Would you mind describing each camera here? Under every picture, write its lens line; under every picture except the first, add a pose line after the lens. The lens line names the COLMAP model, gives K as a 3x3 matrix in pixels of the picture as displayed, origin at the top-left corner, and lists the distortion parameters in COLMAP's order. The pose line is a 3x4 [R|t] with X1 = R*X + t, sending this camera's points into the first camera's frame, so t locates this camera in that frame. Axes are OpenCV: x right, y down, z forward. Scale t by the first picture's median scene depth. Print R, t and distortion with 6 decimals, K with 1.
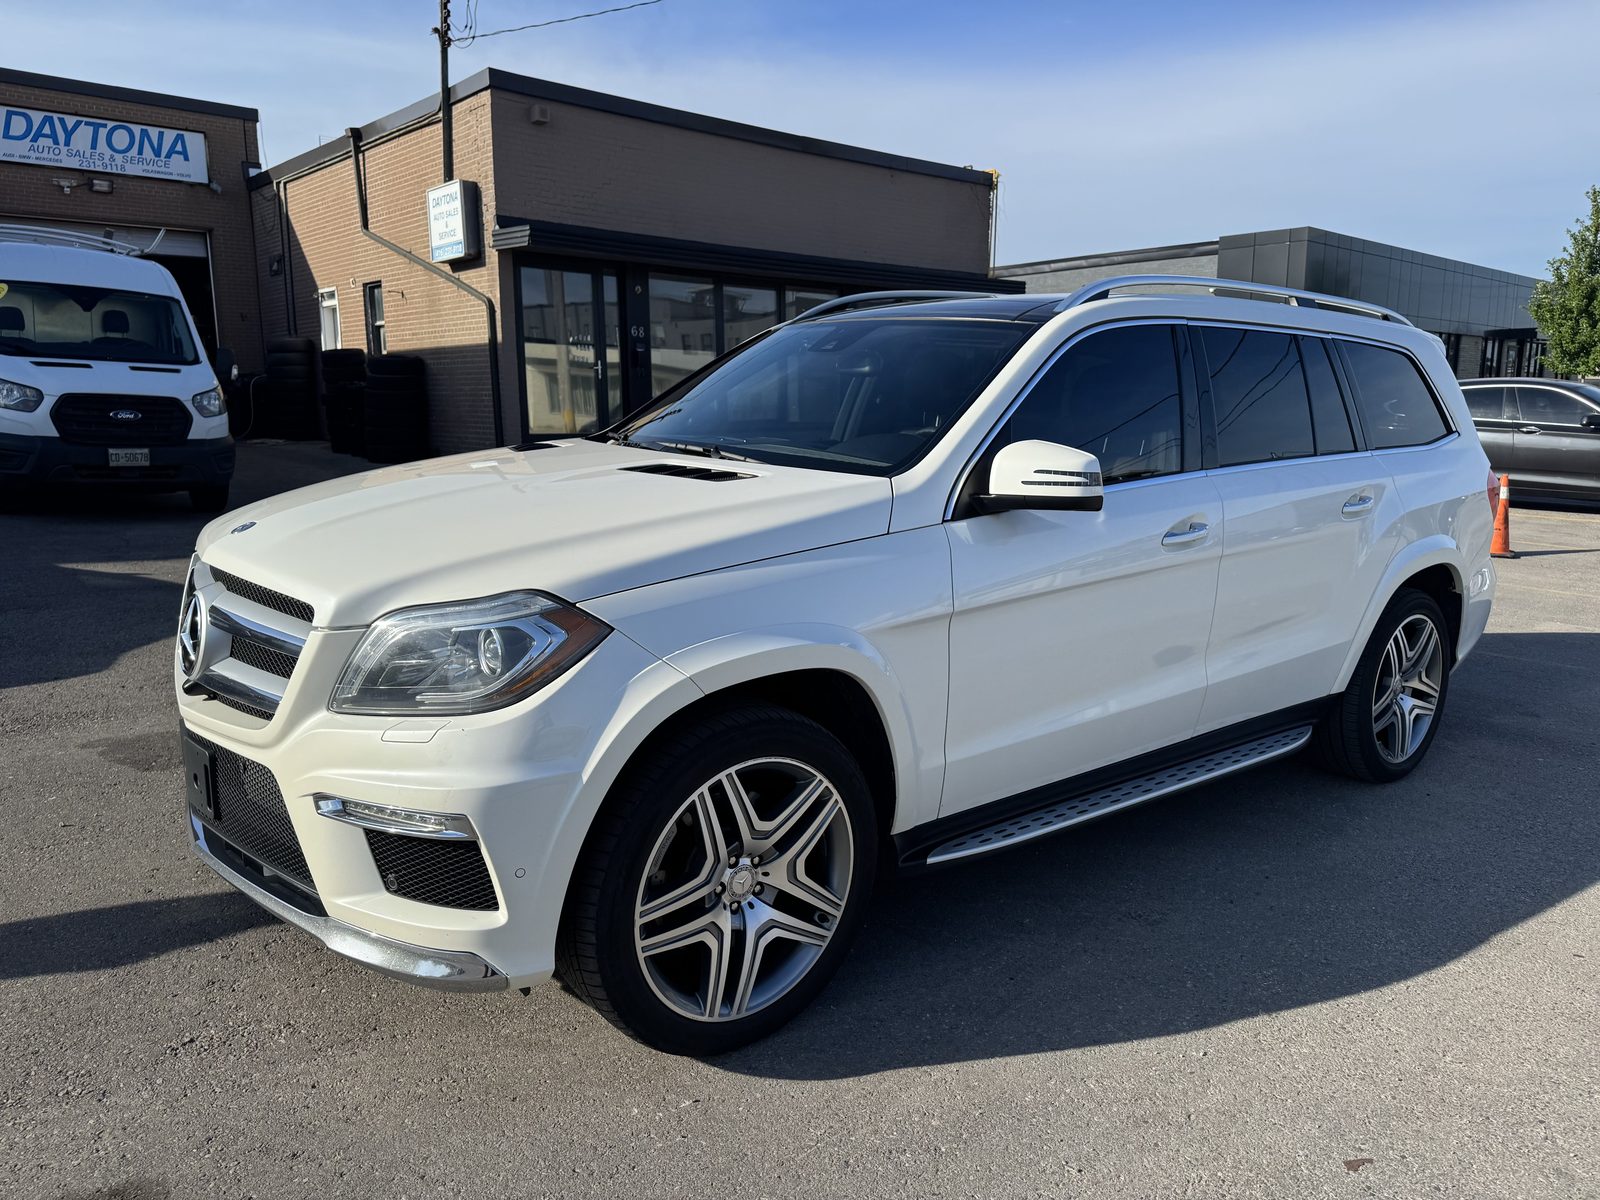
lens RADIAL K [[1109.6, 0, 808.1], [0, 1109.6, 602.4], [0, 0, 1]] dist [-0.007851, 0.000353]
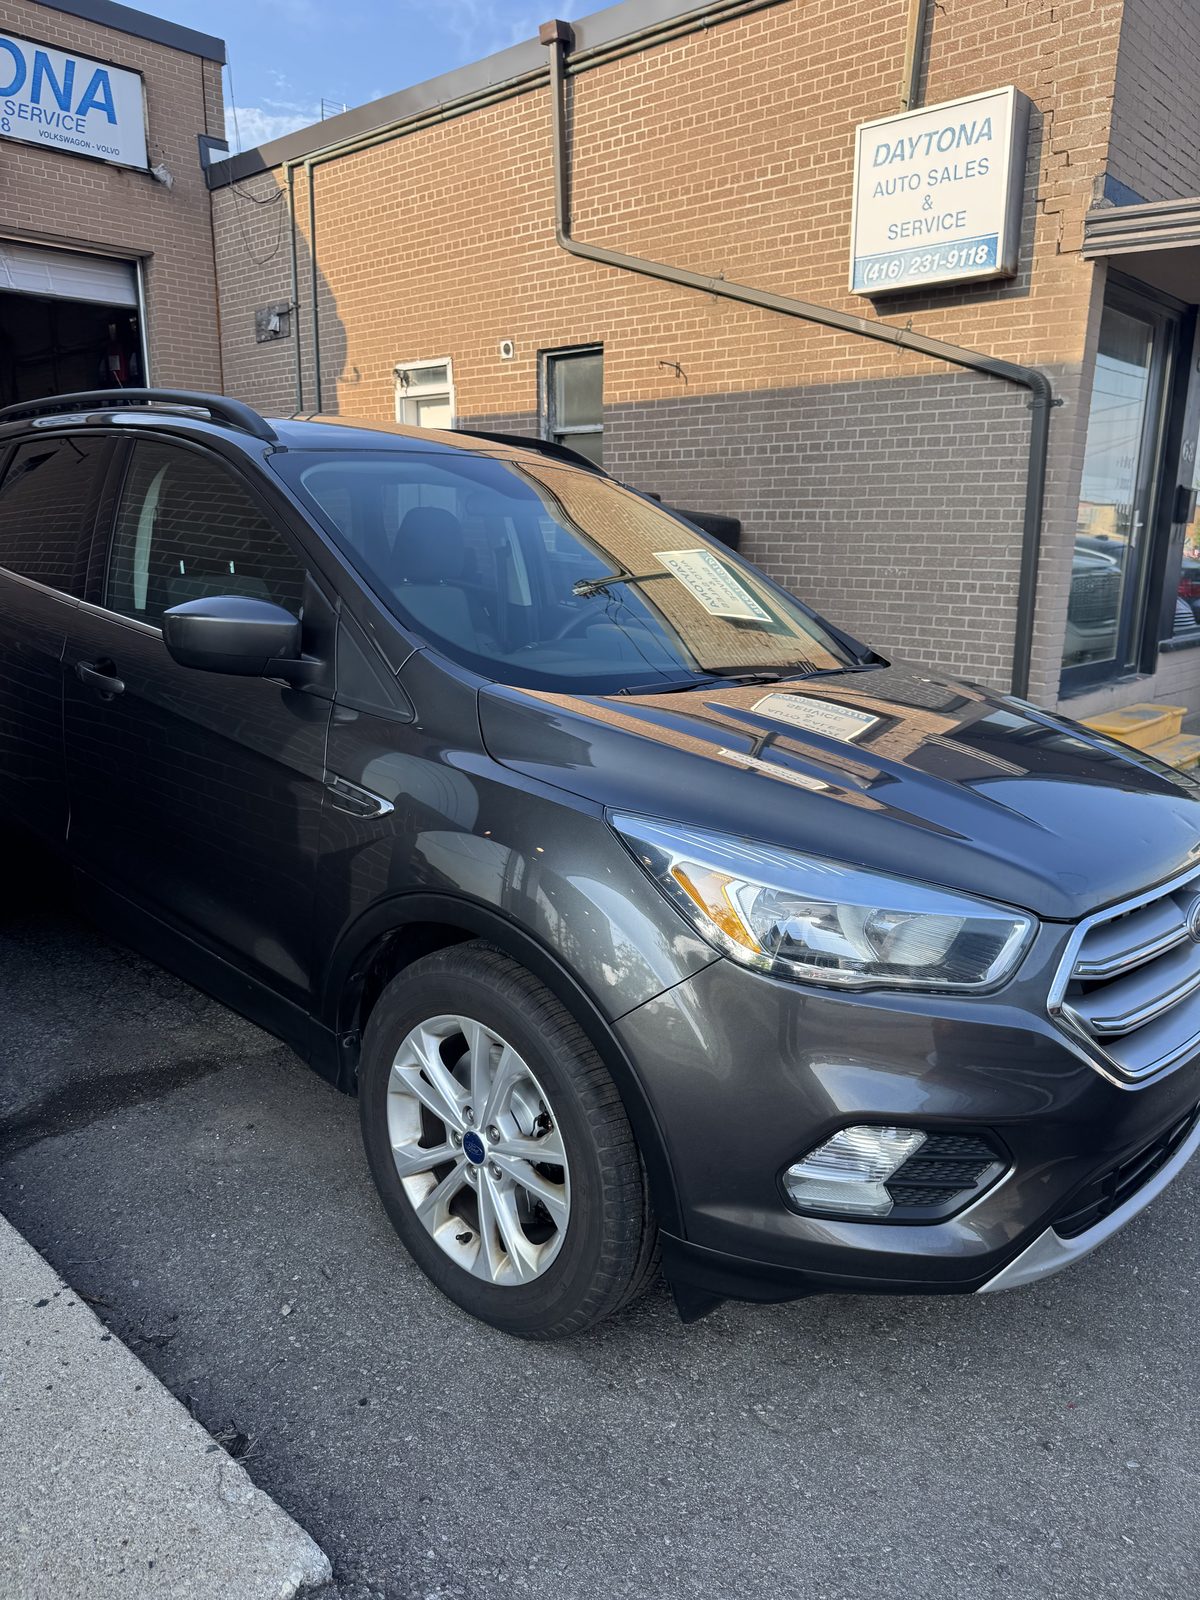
lens RADIAL K [[1109.6, 0, 598.7], [0, 1109.6, 800.3], [0, 0, 1]] dist [-0.007851, 0.000353]
pose [[0.996999, -0.006427, 0.077152, -0.371497], [0.001390, 0.997874, 0.065161, -0.098992], [-0.077406, -0.064858, 0.994888, 0.417599]]
